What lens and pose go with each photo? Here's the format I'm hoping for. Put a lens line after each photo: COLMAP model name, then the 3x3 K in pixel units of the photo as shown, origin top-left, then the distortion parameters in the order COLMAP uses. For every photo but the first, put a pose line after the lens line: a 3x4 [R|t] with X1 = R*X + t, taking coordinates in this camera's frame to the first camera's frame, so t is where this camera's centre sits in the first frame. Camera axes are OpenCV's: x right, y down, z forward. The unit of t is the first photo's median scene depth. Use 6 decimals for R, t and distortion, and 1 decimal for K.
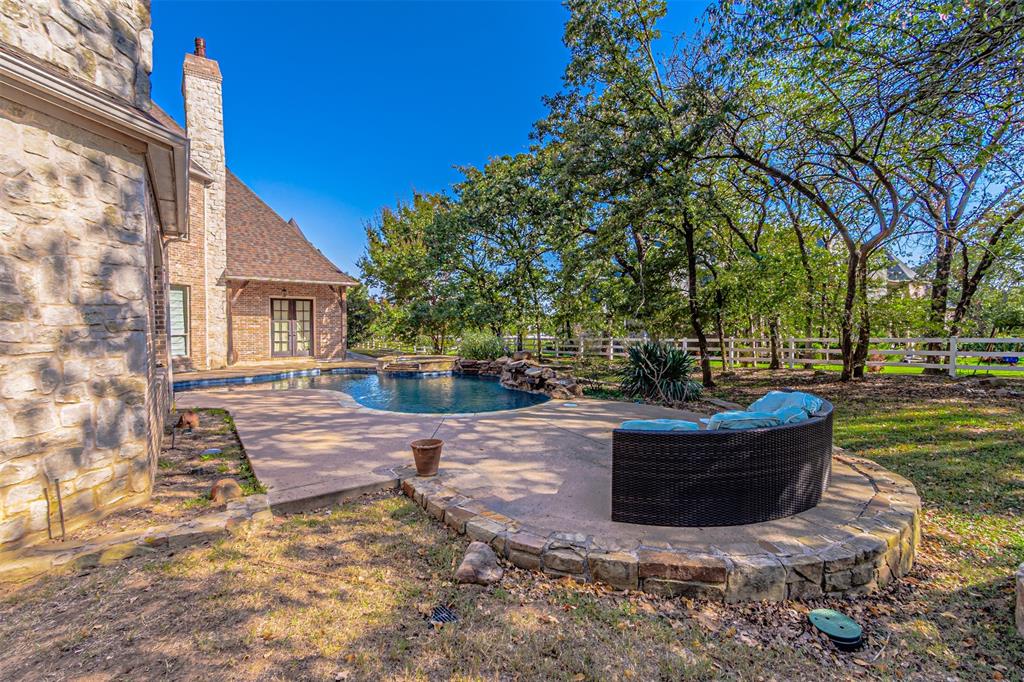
lens RADIAL K [[438.5, 0, 513.1], [0, 438.5, 336.9], [0, 0, 1]] dist [0.005338, -0.002734]
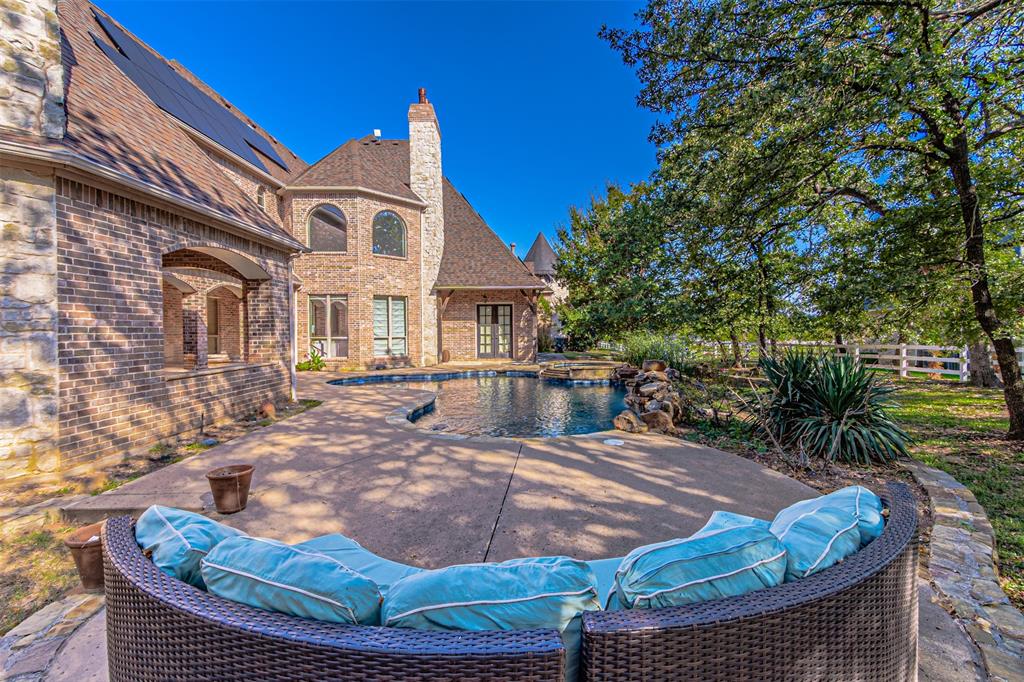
lens RADIAL K [[438.5, 0, 515.2], [0, 438.5, 342.0], [0, 0, 1]] dist [0.005338, -0.002734]
pose [[0.809507, 0.009305, -0.587036, 0.180633], [-0.009074, 0.999953, 0.003337, 0.001507], [0.587040, 0.002626, 0.809554, 0.168916]]
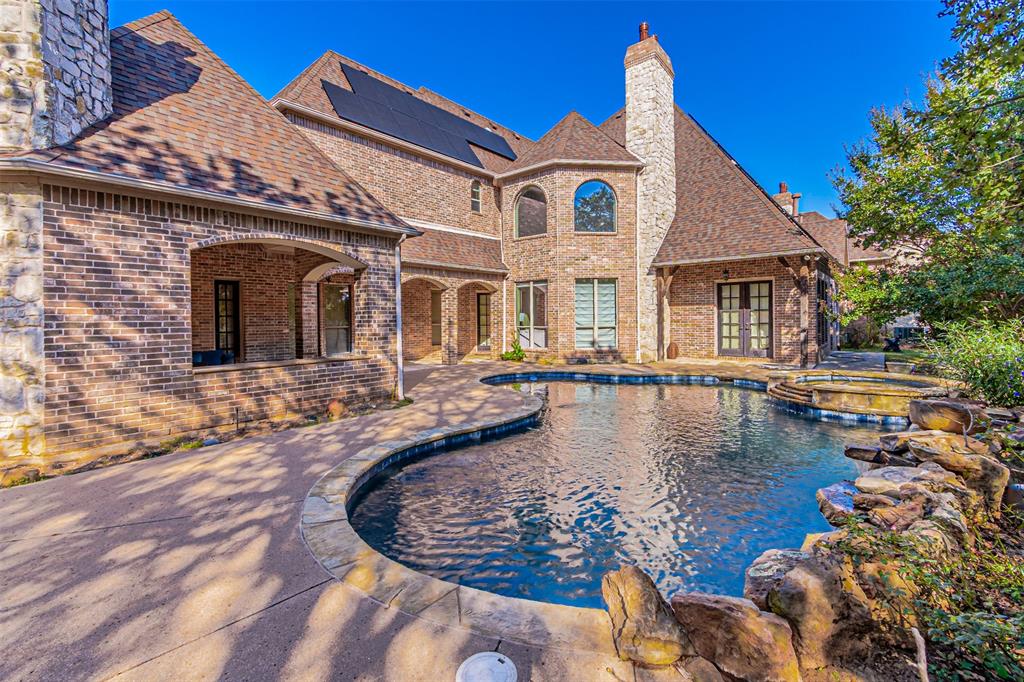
lens RADIAL K [[438.5, 0, 506.9], [0, 438.5, 326.2], [0, 0, 1]] dist [0.005338, -0.002734]
pose [[0.242040, 0.012703, -0.970183, 0.155152], [-0.016605, 0.999822, 0.008949, -0.009179], [0.970124, 0.013944, 0.242208, 0.435078]]
